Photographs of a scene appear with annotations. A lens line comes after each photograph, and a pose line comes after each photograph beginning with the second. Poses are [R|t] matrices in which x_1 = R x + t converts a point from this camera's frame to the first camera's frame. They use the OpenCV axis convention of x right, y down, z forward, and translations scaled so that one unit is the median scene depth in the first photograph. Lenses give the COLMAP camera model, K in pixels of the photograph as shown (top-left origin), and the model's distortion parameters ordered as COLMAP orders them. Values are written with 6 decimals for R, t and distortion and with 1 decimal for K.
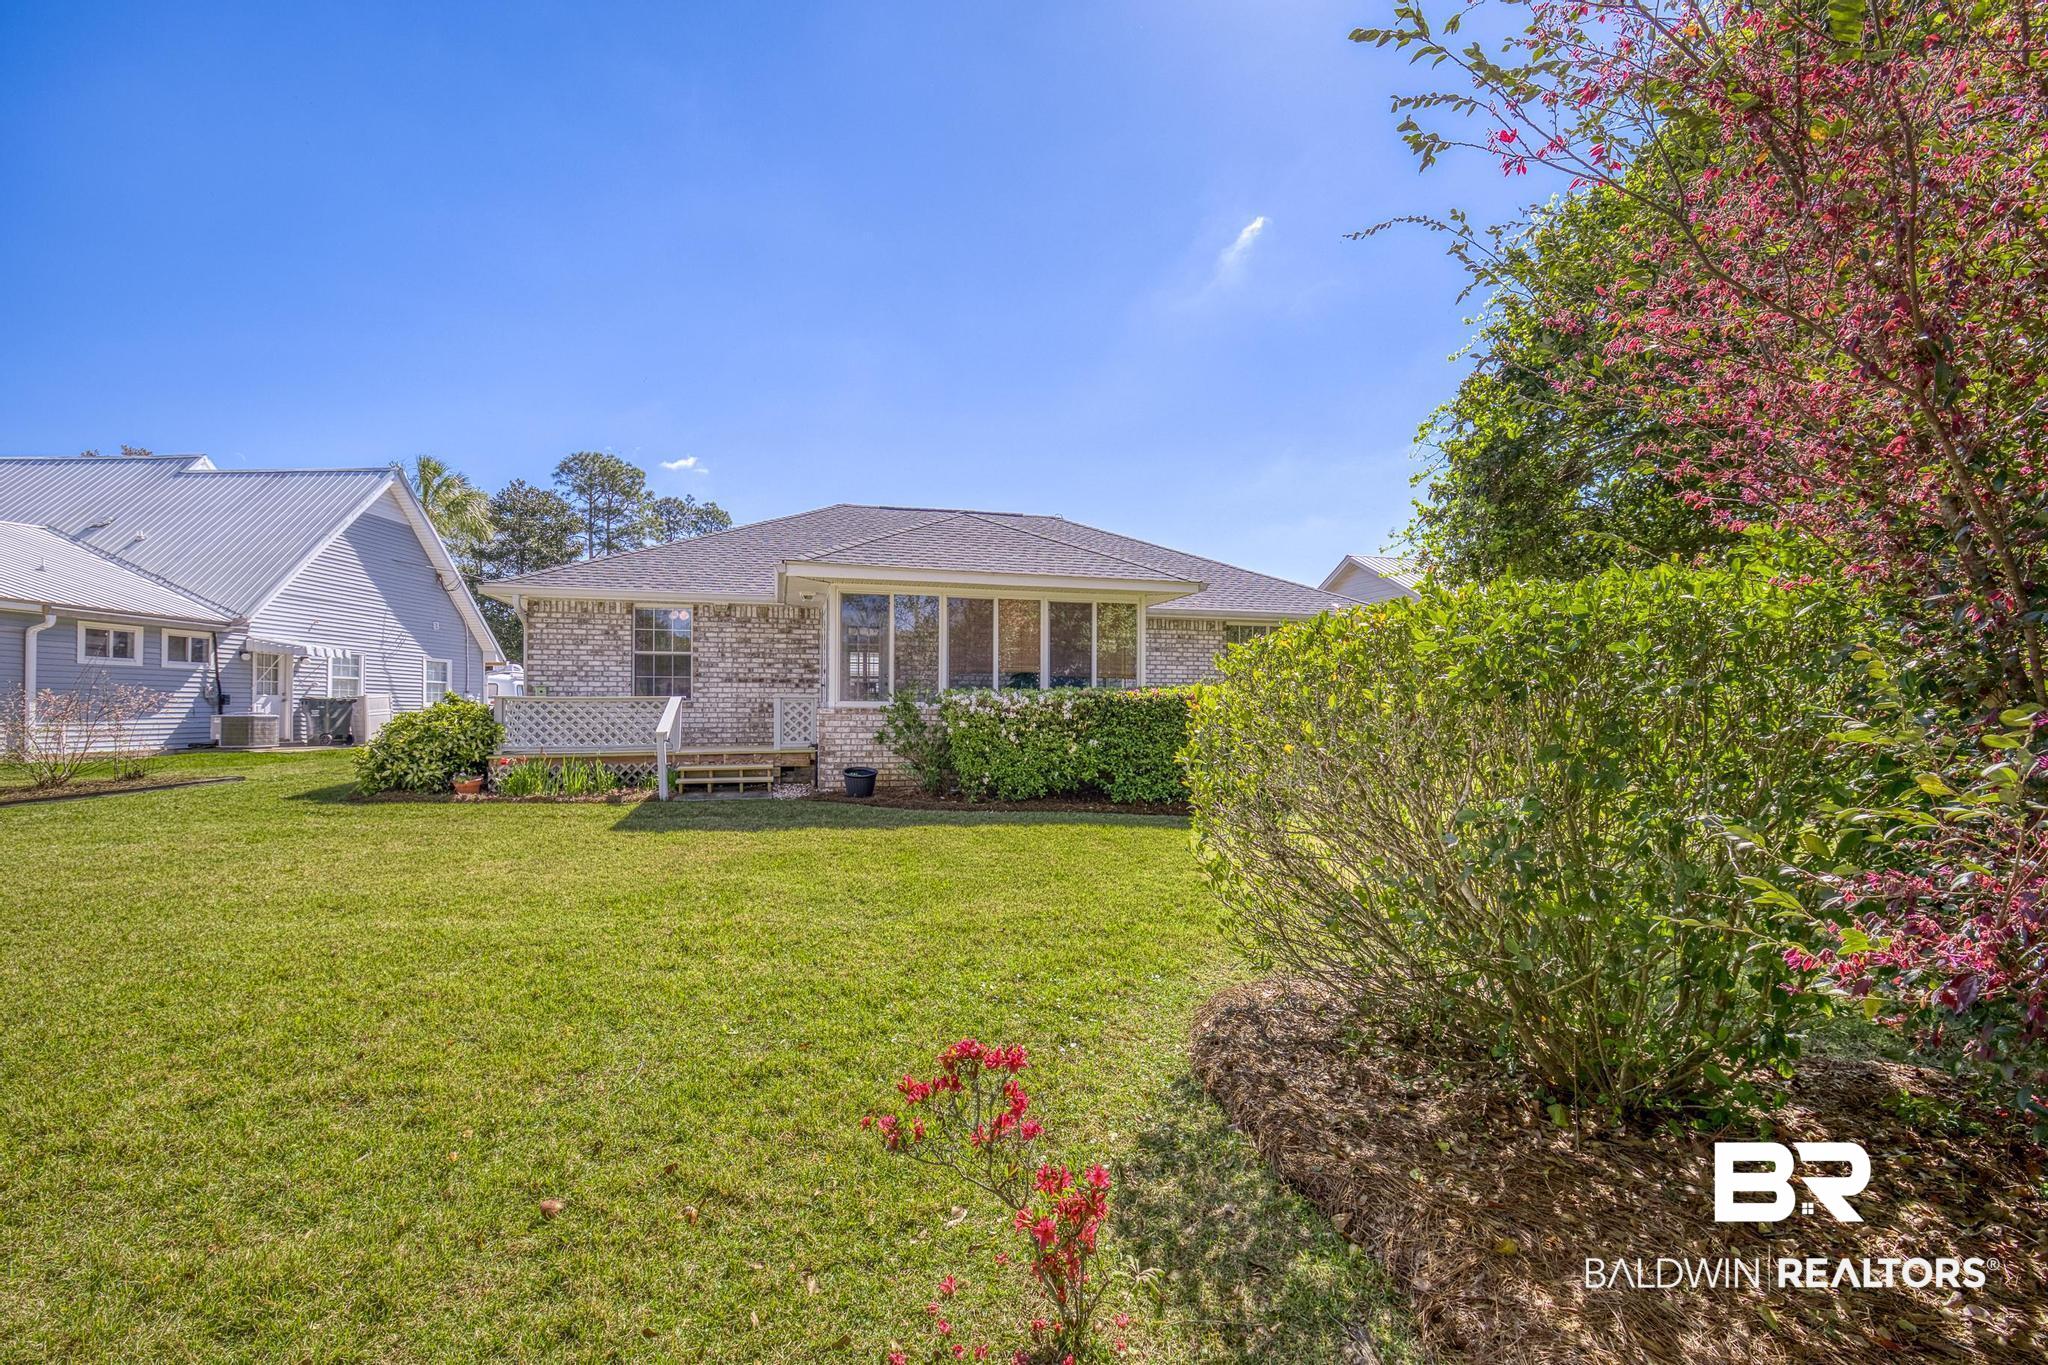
lens RADIAL K [[866.8, 0, 1009.5], [0, 866.8, 707.2], [0, 0, 1]] dist [0.004793, 0.001038]
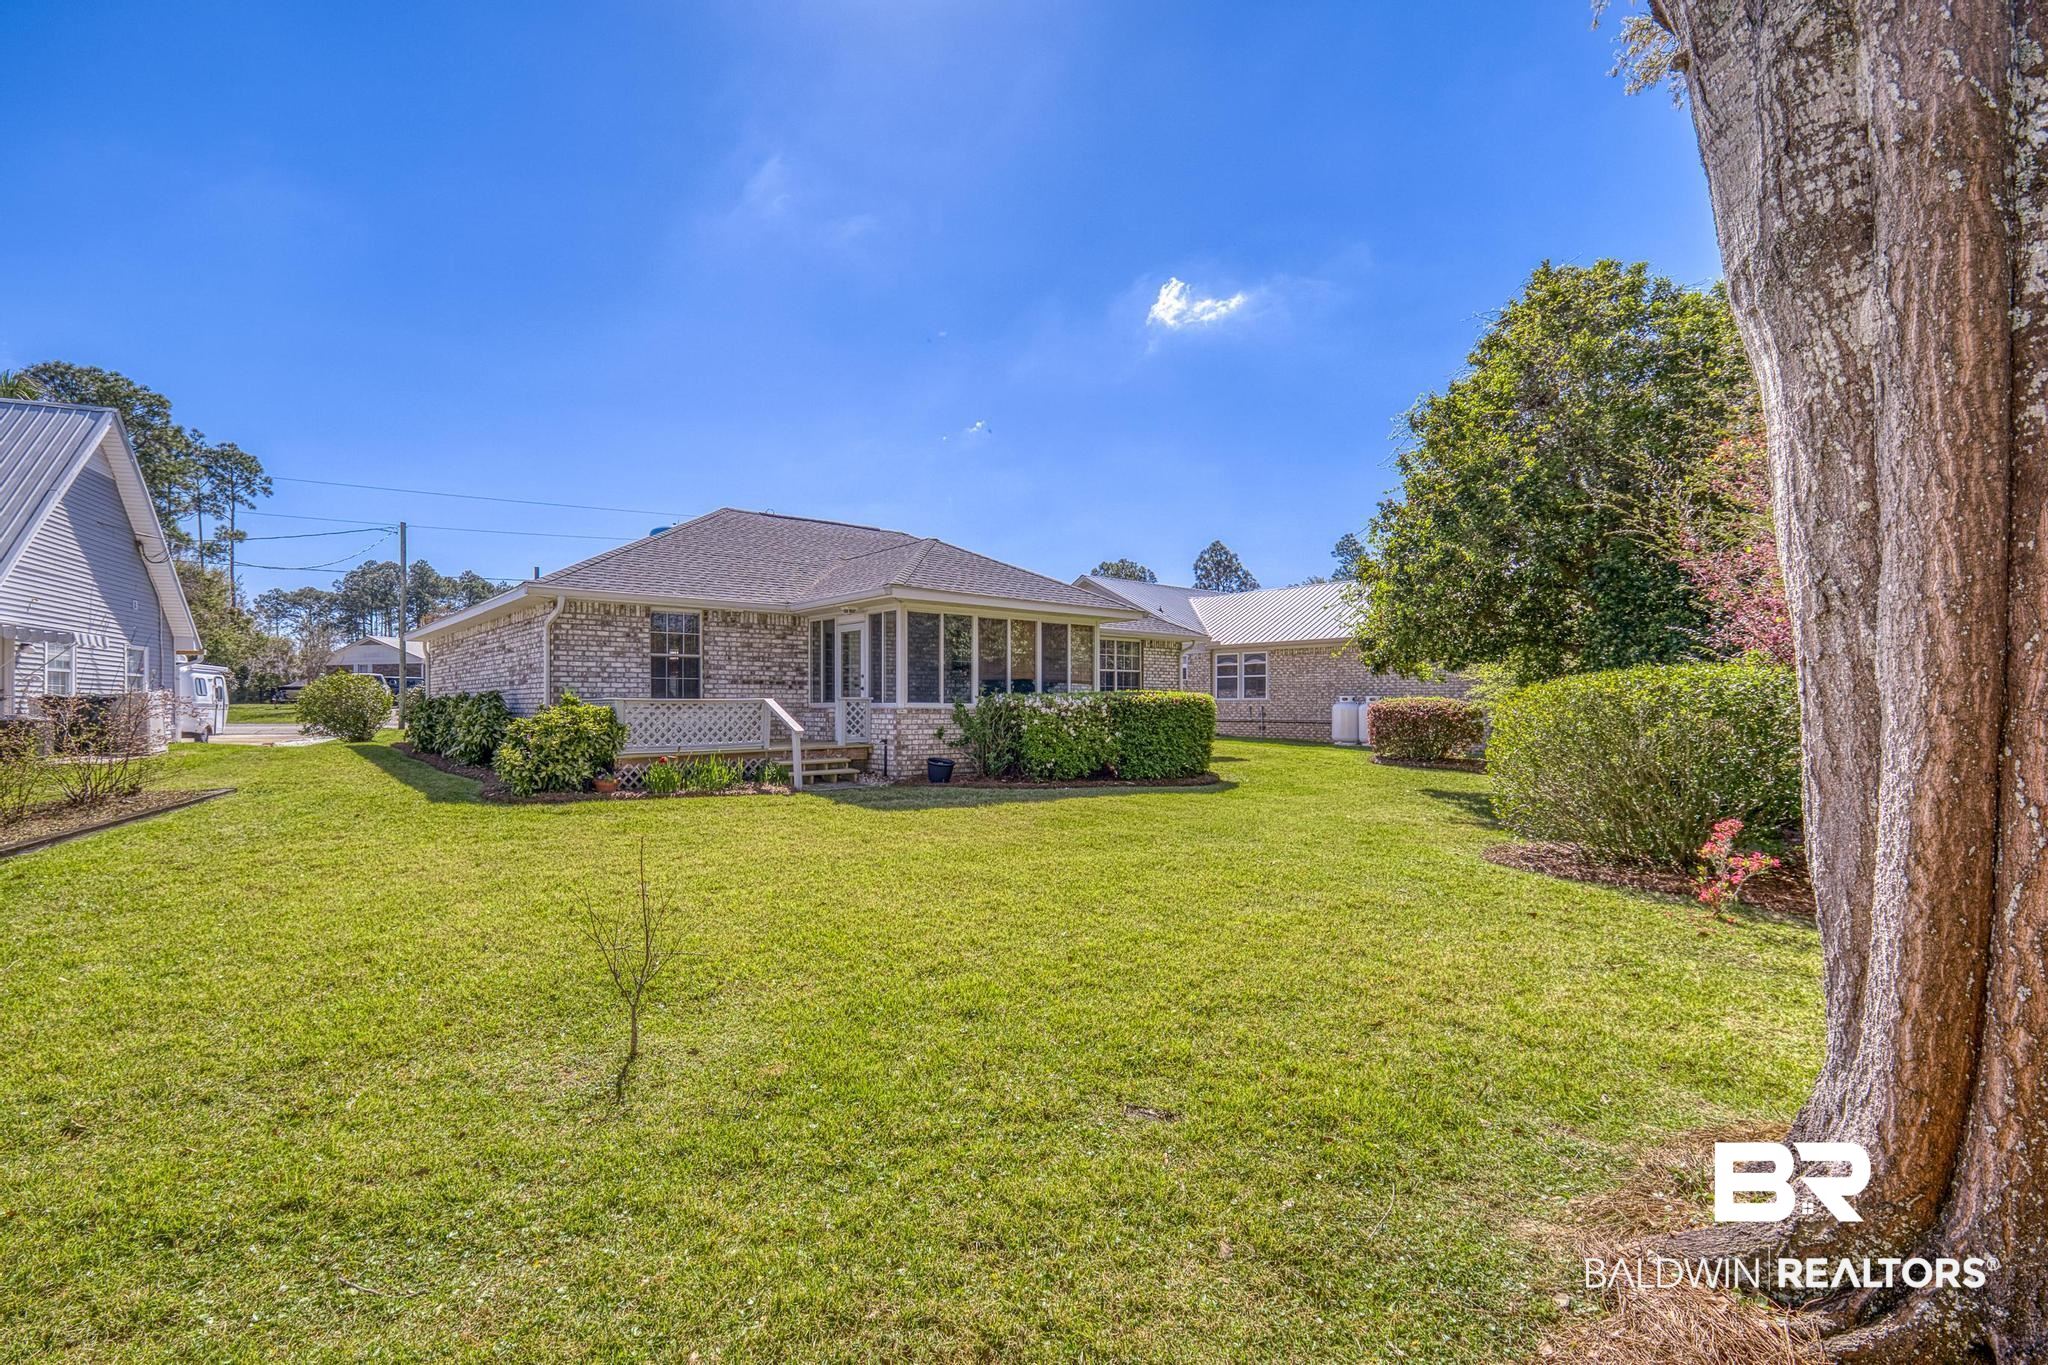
lens RADIAL K [[866.8, 0, 1009.5], [0, 866.8, 707.2], [0, 0, 1]] dist [0.004793, 0.001038]
pose [[0.920157, -0.001551, 0.391546, -0.475194], [0.000158, 0.999994, 0.003591, -0.004580], [-0.391549, -0.003243, 0.920152, -0.122536]]
